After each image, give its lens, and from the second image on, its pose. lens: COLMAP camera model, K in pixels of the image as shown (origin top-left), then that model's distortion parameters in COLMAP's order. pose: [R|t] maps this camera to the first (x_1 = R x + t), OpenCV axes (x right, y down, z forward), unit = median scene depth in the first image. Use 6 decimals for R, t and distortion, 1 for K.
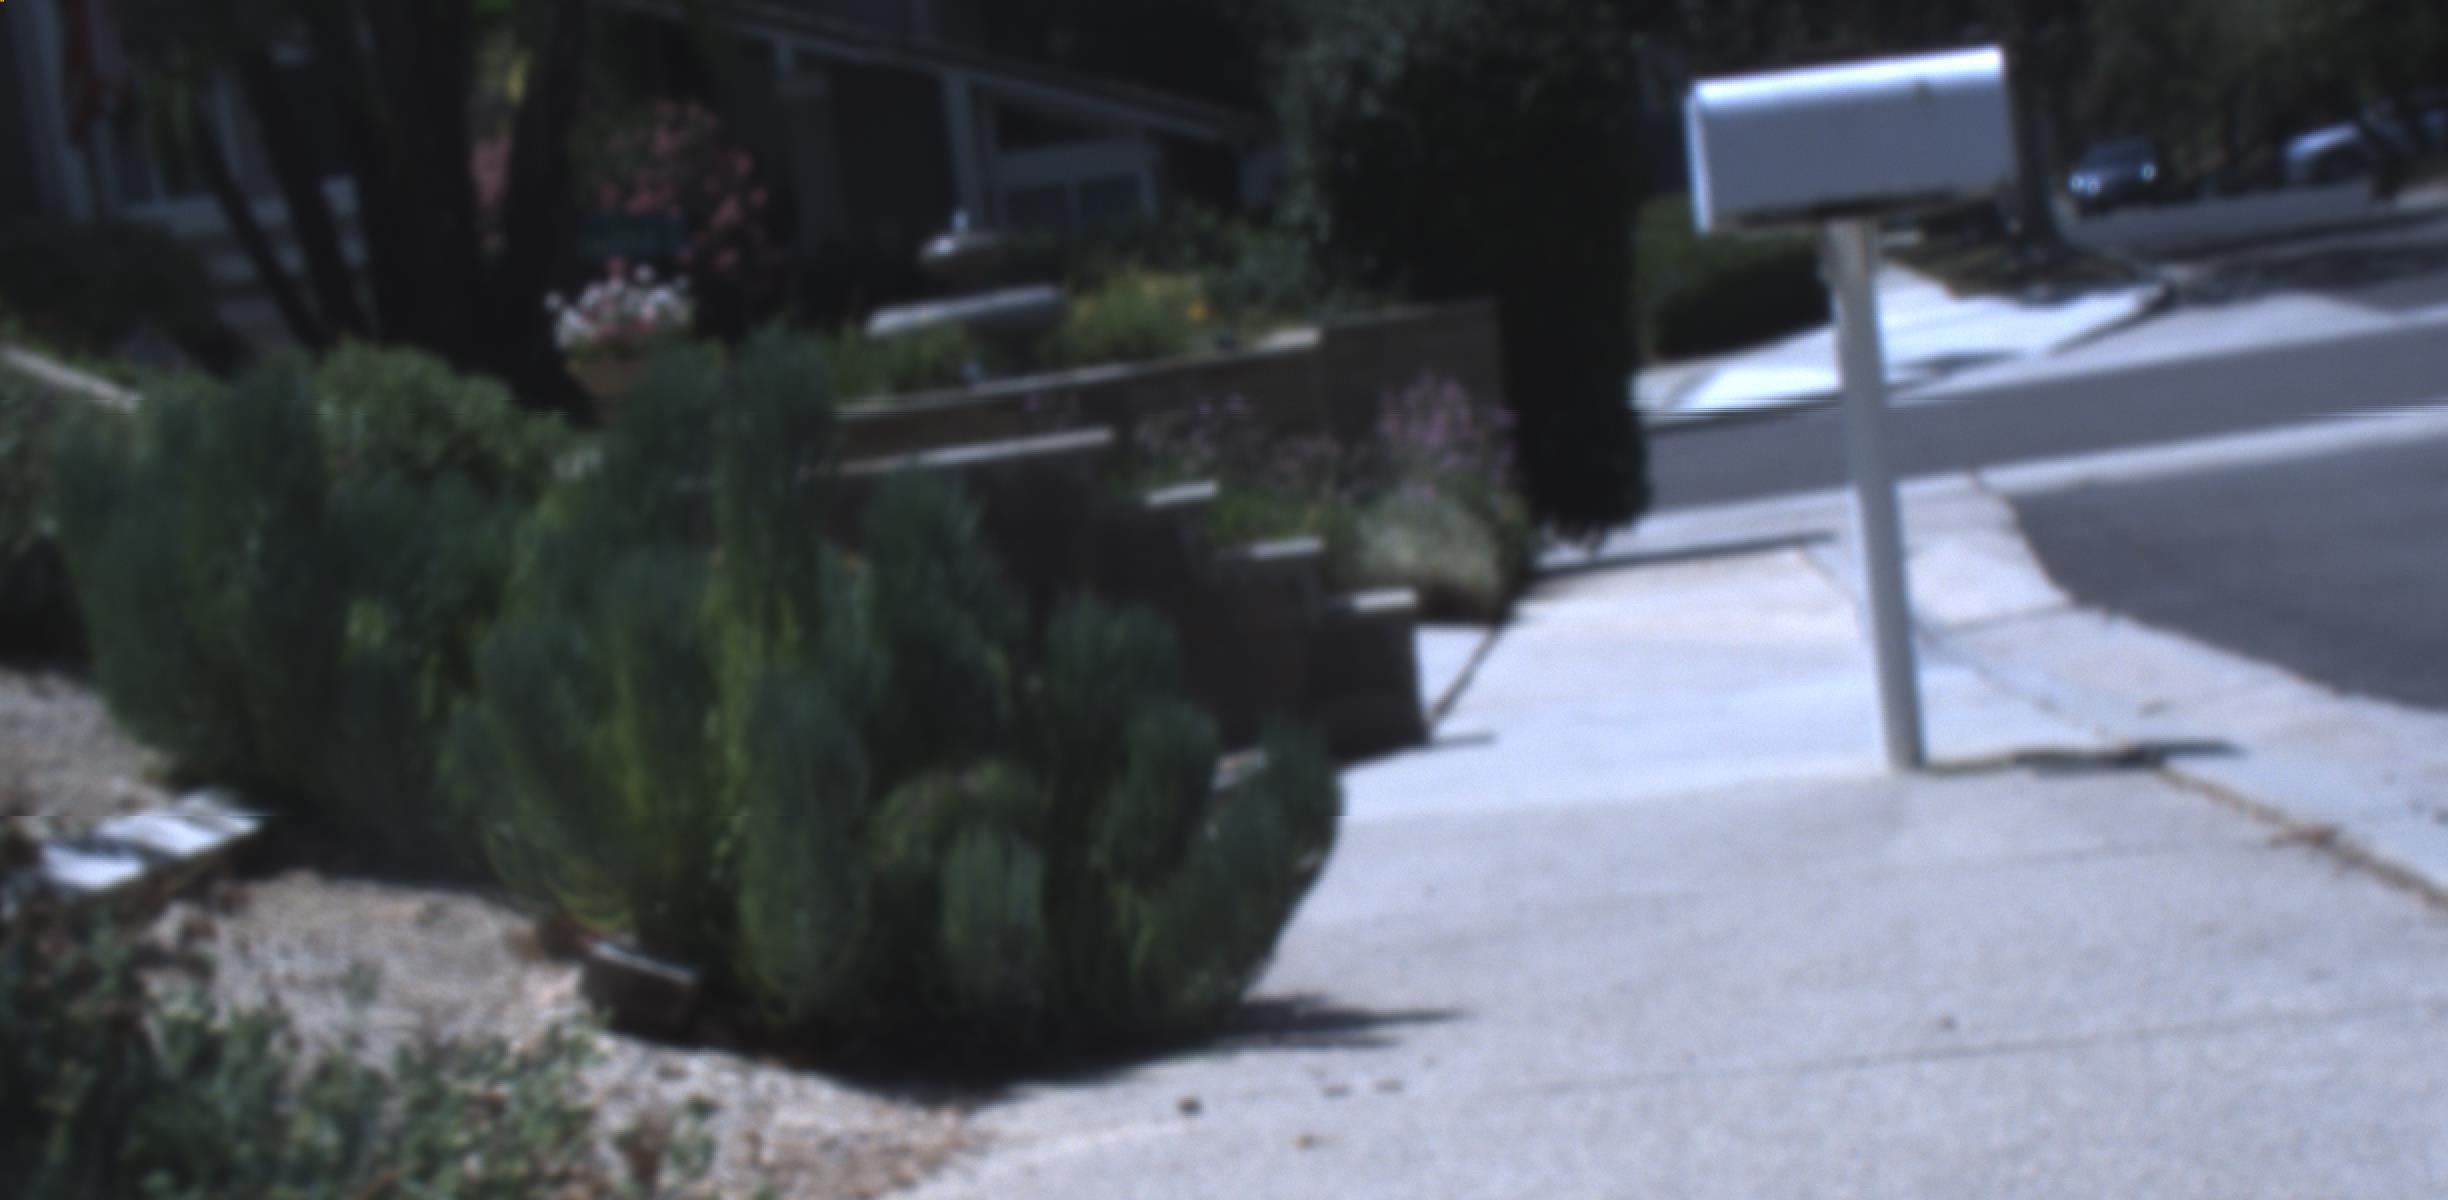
lens RADIAL K [[4817.0, 0, 1233.5], [0, 4817.0, 782.7], [0, 0, 1]] dist [-0.049541, -0.036051]
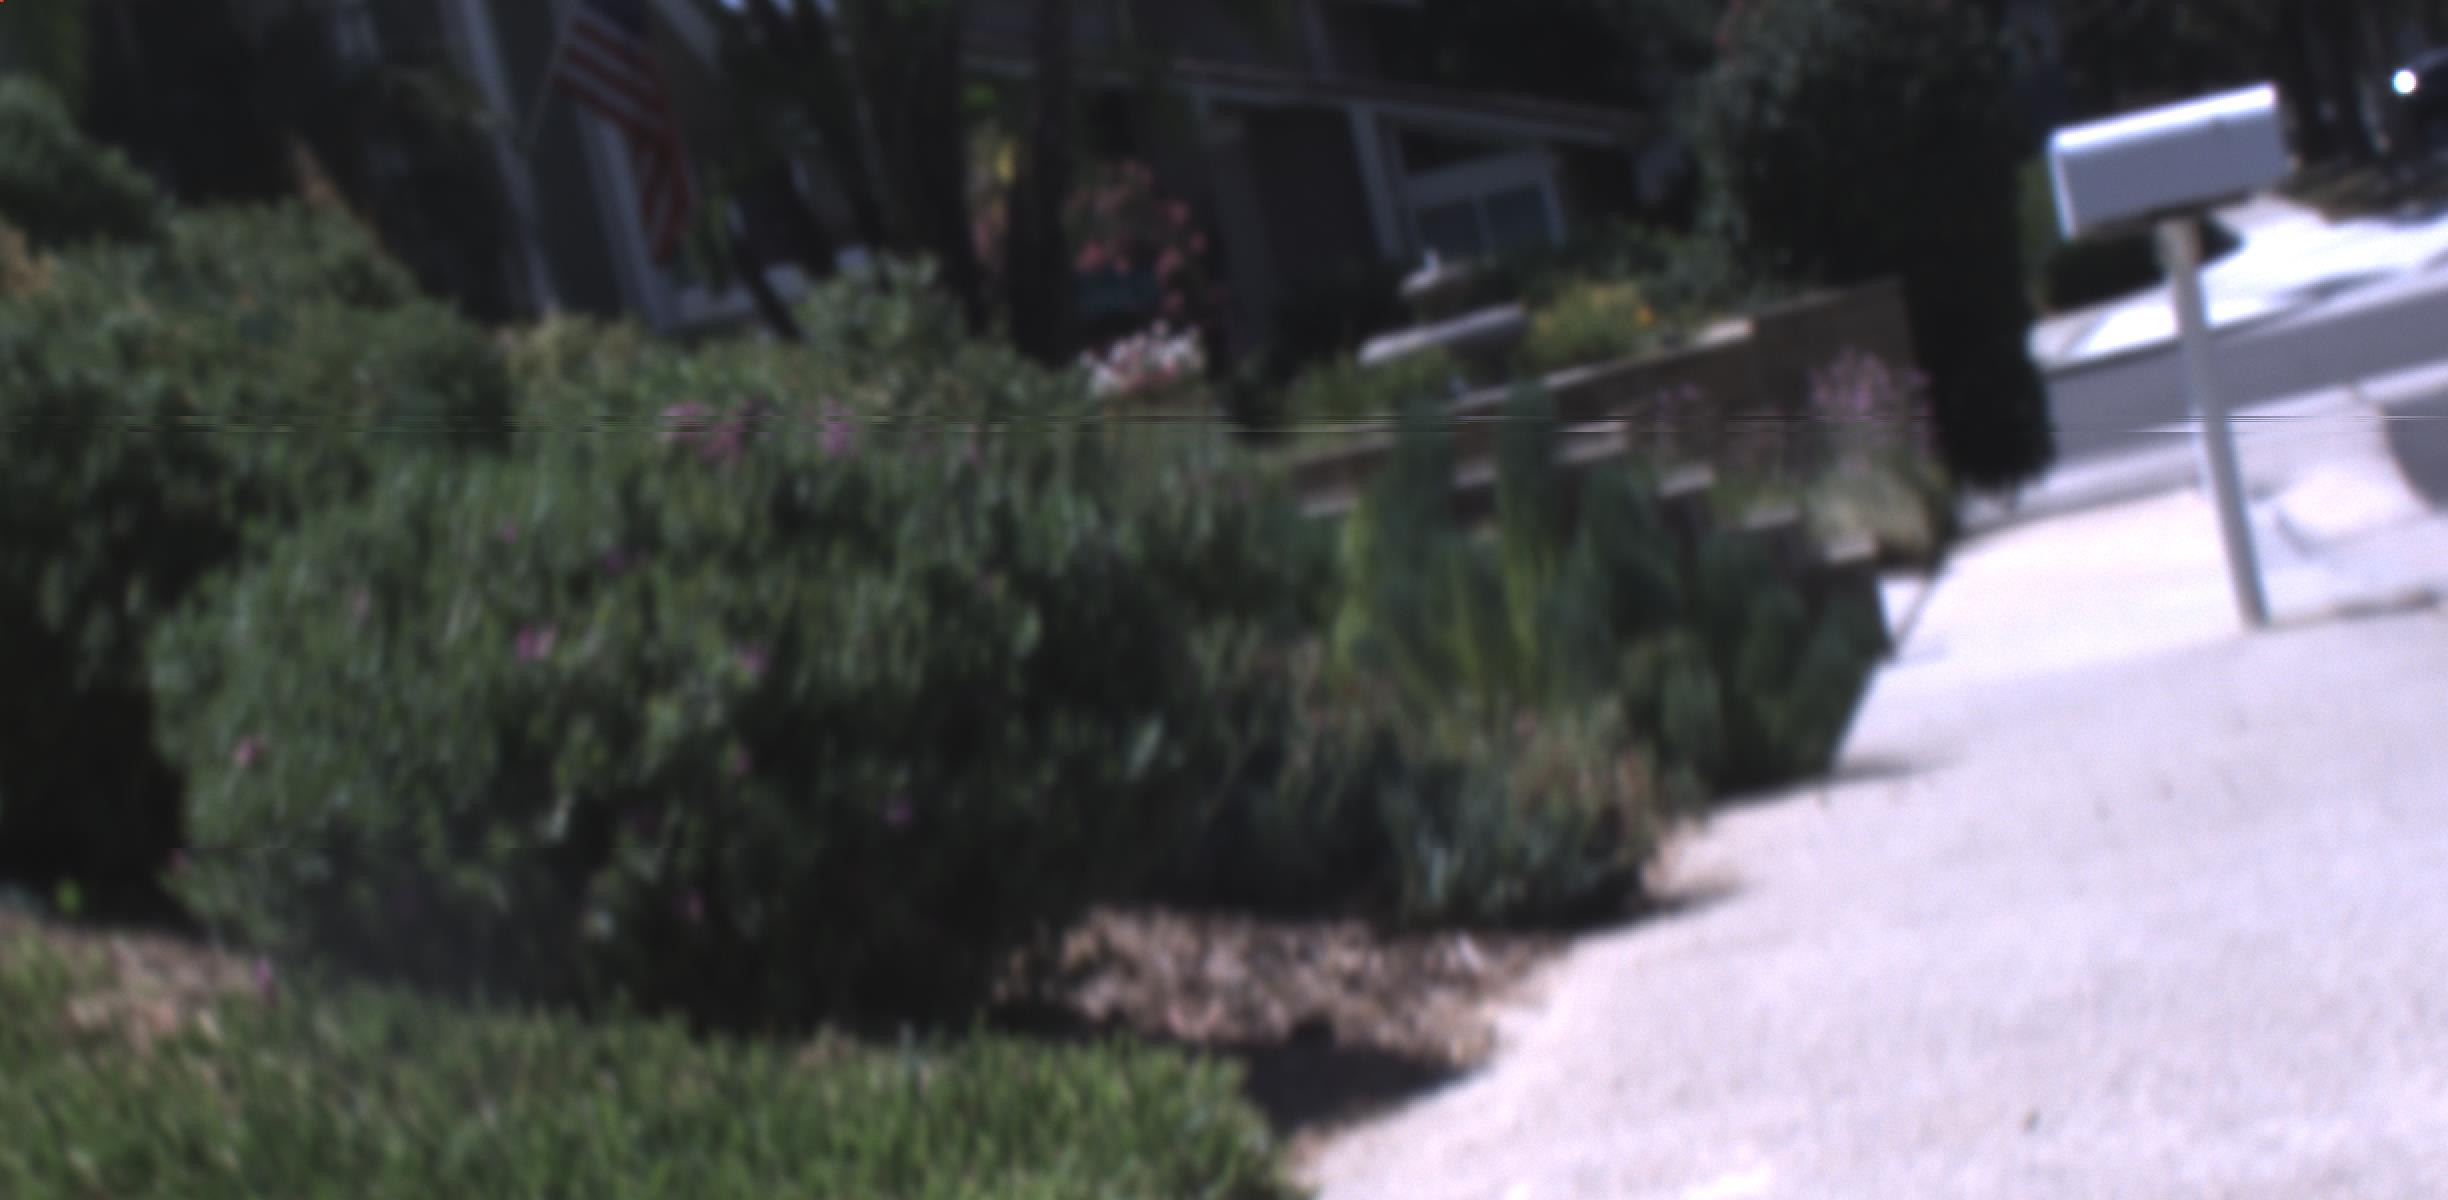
lens RADIAL K [[4817.0, 0, 1233.5], [0, 4817.0, 782.7], [0, 0, 1]] dist [-0.049541, -0.036051]
pose [[0.991970, -0.089815, -0.089040, -0.010590], [0.089704, 0.995955, -0.005262, 0.009344], [0.089153, -0.002767, 0.996014, -0.134245]]
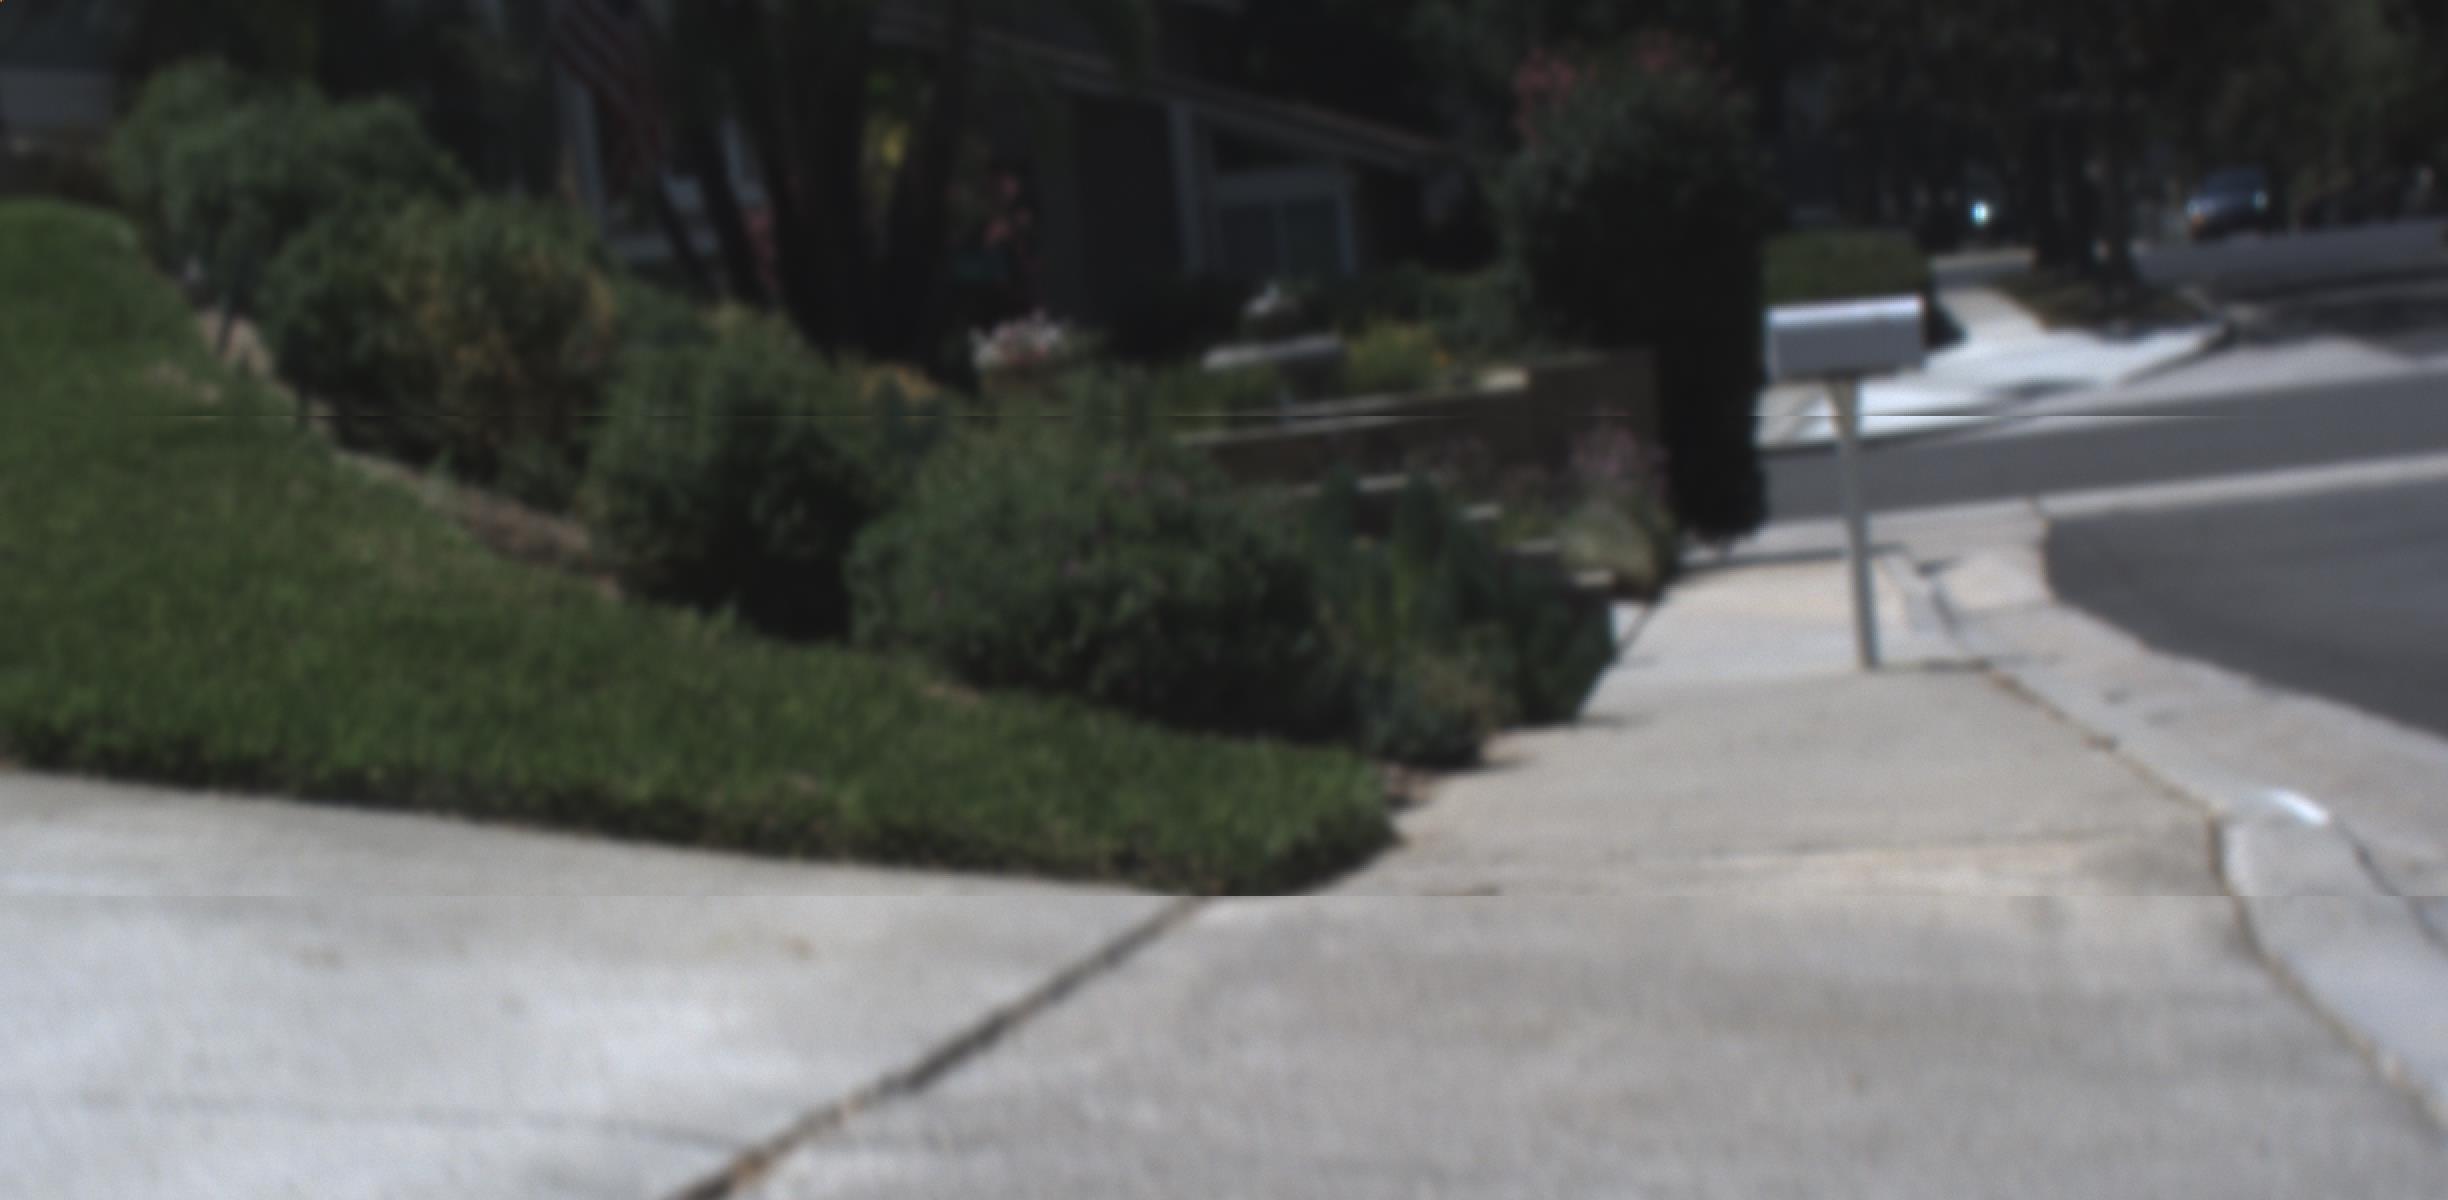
lens RADIAL K [[4804.6, 0, 1255.6], [0, 4804.6, 731.7], [0, 0, 1]] dist [-0.093218, 0.488762]
pose [[0.999226, 0.032245, -0.022517, -0.021965], [-0.032365, 0.999464, -0.004991, 0.015187], [0.022344, 0.005716, 0.999734, -0.321676]]
